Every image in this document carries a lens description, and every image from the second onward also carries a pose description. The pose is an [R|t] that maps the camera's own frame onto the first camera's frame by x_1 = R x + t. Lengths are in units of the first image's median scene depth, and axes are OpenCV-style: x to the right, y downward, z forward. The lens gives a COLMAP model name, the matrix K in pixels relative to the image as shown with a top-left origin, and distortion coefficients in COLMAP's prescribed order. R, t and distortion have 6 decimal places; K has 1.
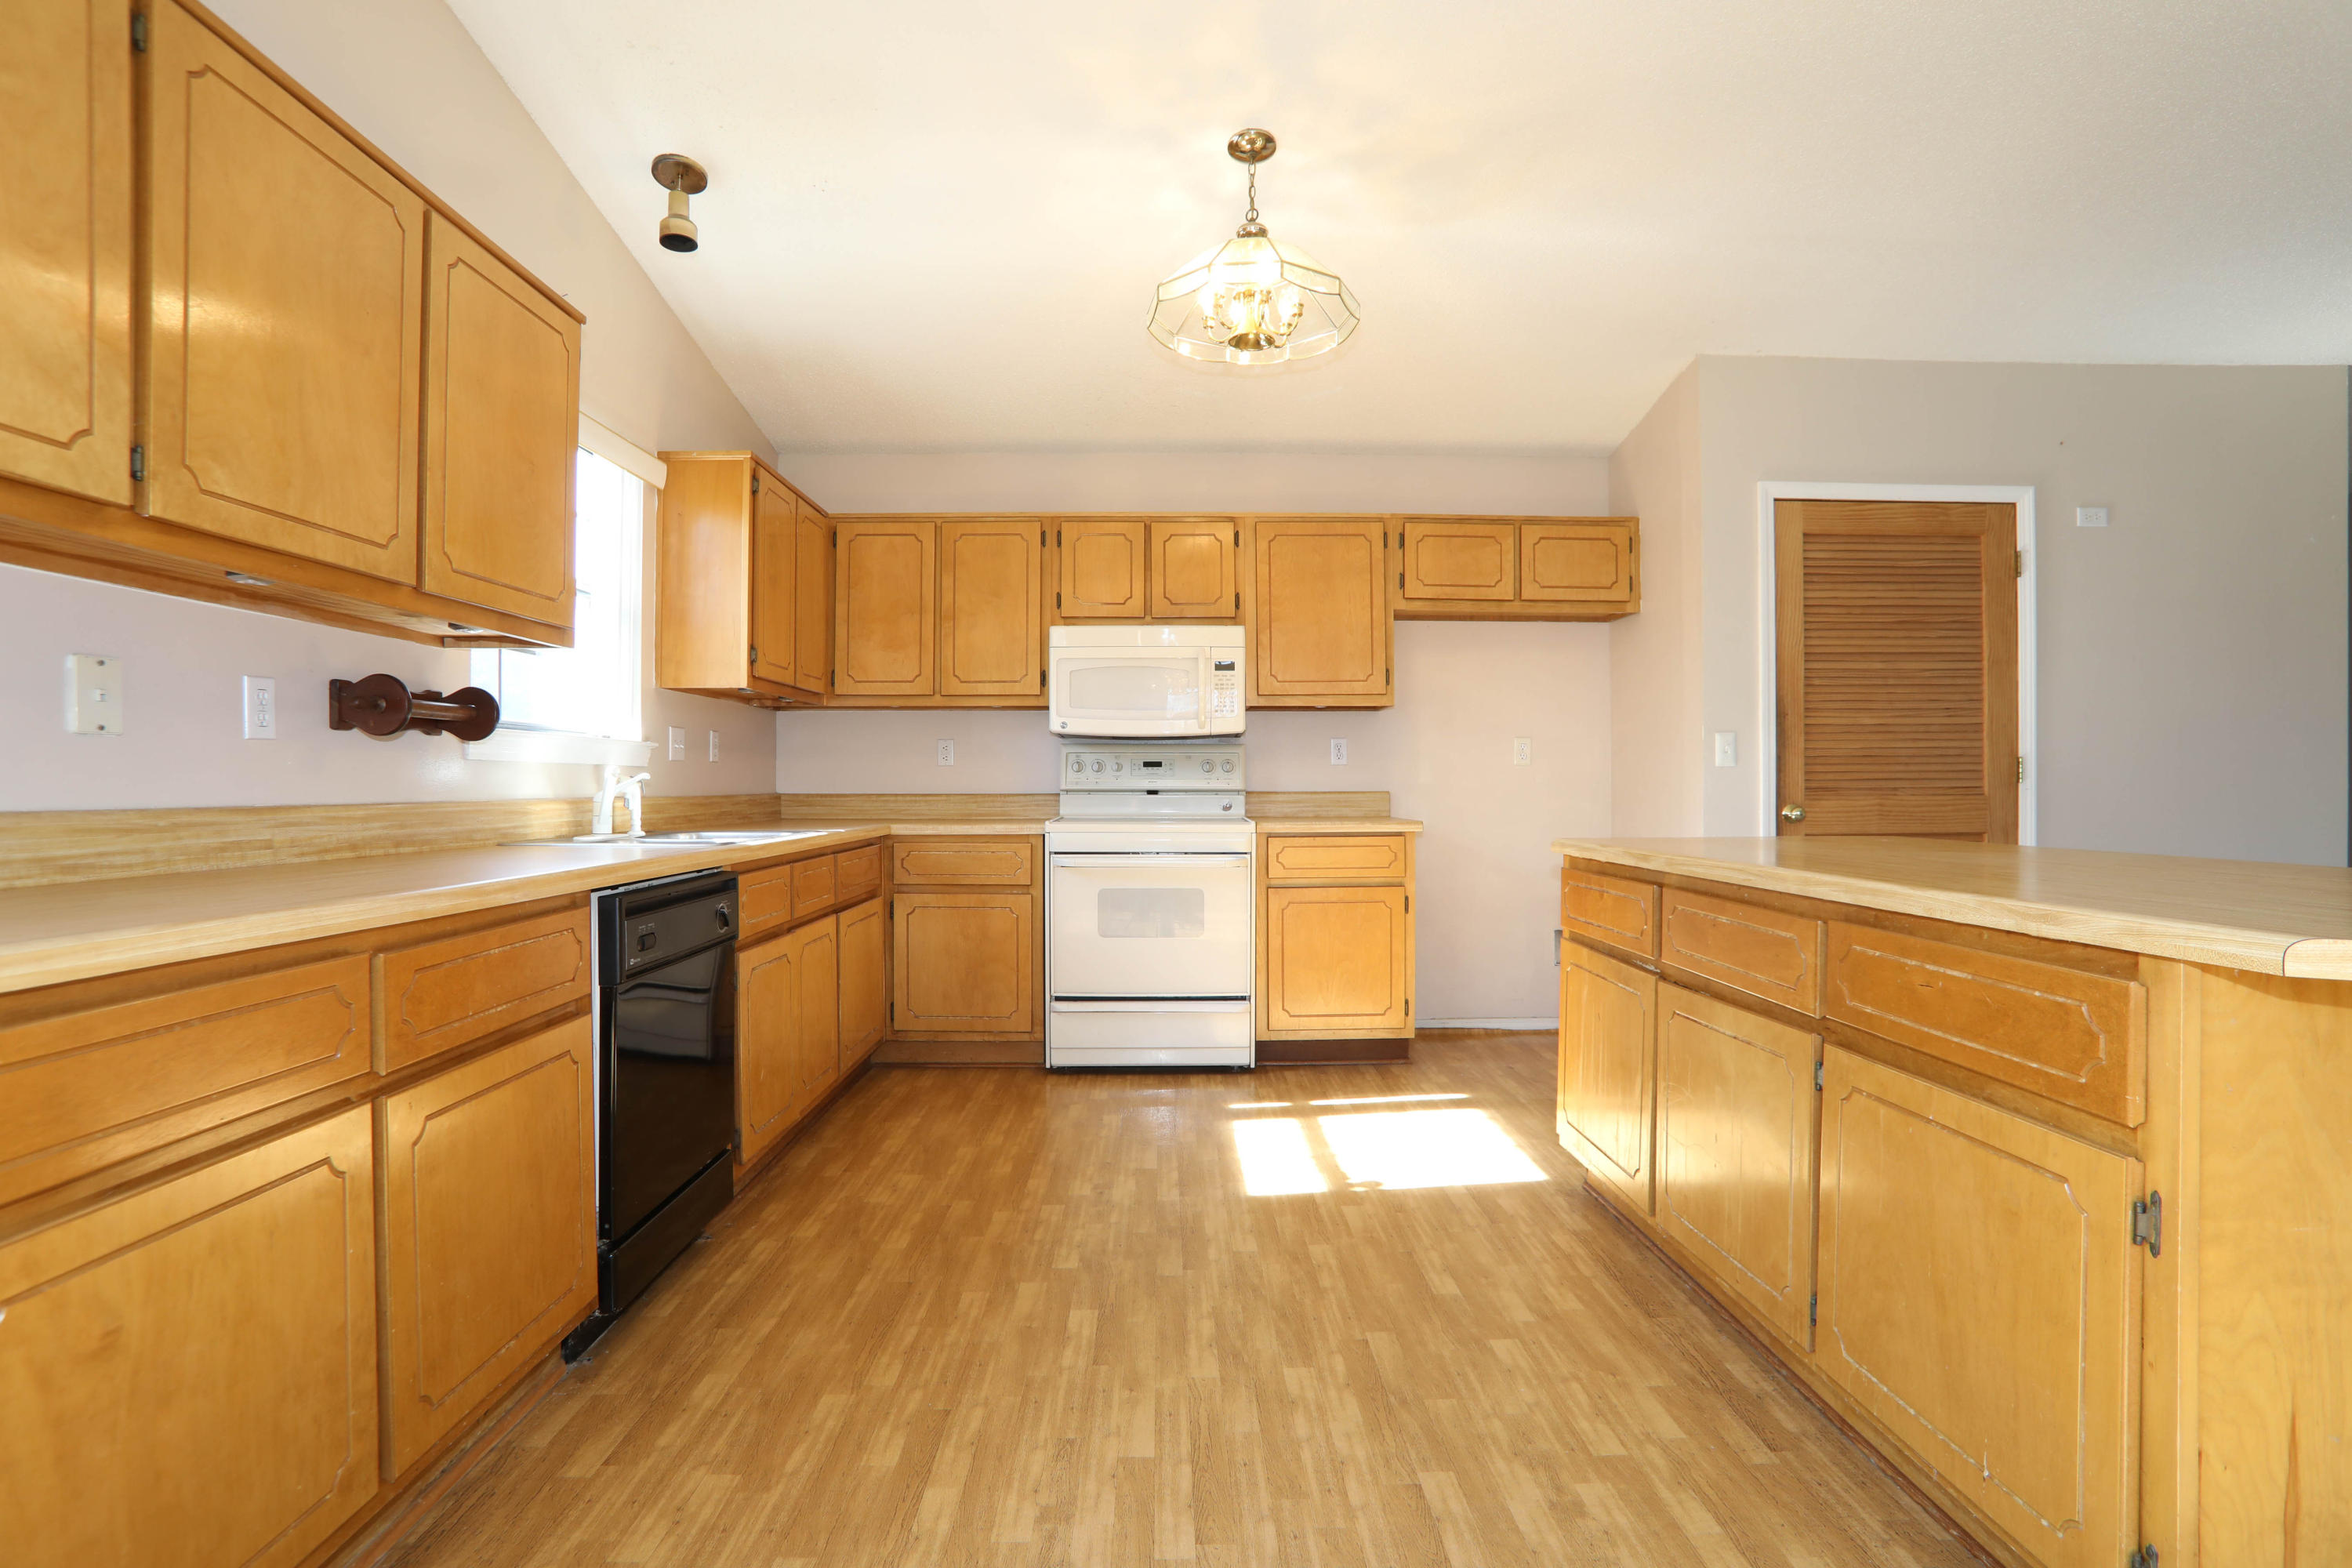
lens RADIAL K [[1153.7, 0, 1183.3], [0, 1153.7, 779.8], [0, 0, 1]] dist [-0.042414, 0.006731]
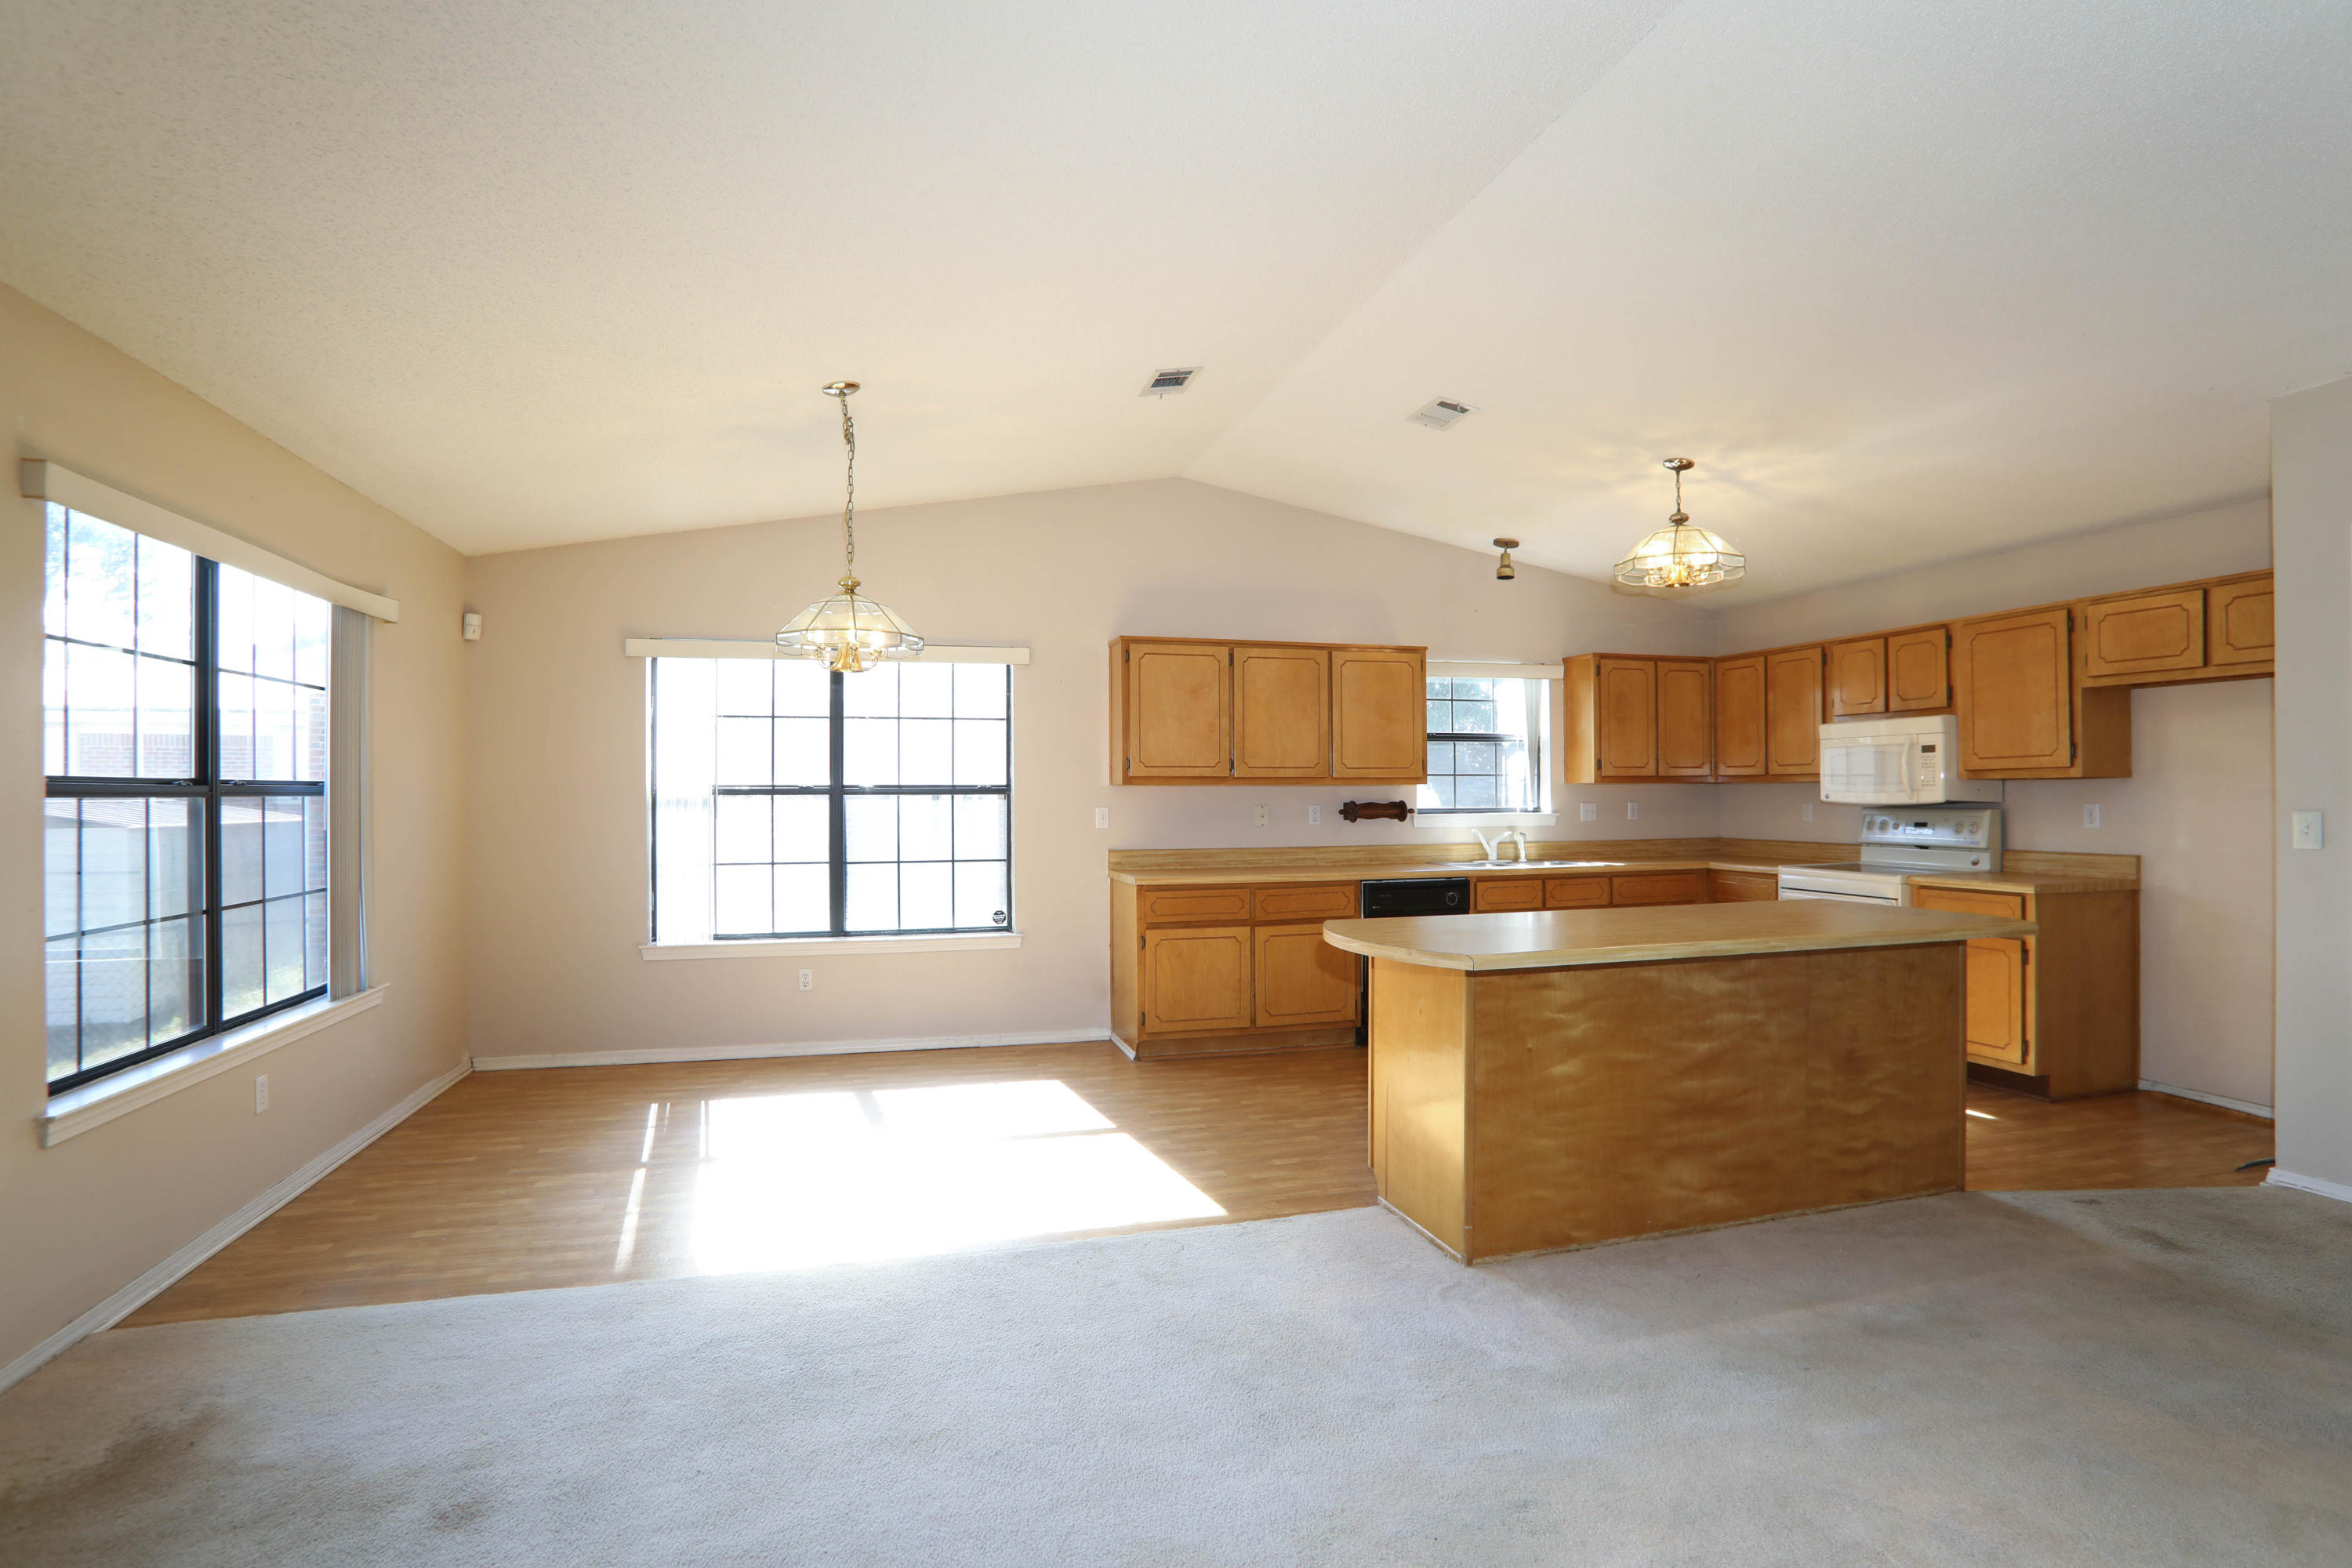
lens RADIAL K [[1153.7, 0, 1161.3], [0, 1153.7, 808.1], [0, 0, 1]] dist [-0.042414, 0.006731]
pose [[0.247467, 0.008665, -0.968858, 0.997089], [0.010730, 0.999874, 0.011683, -0.057219], [0.968837, -0.013287, 0.247343, -0.096564]]
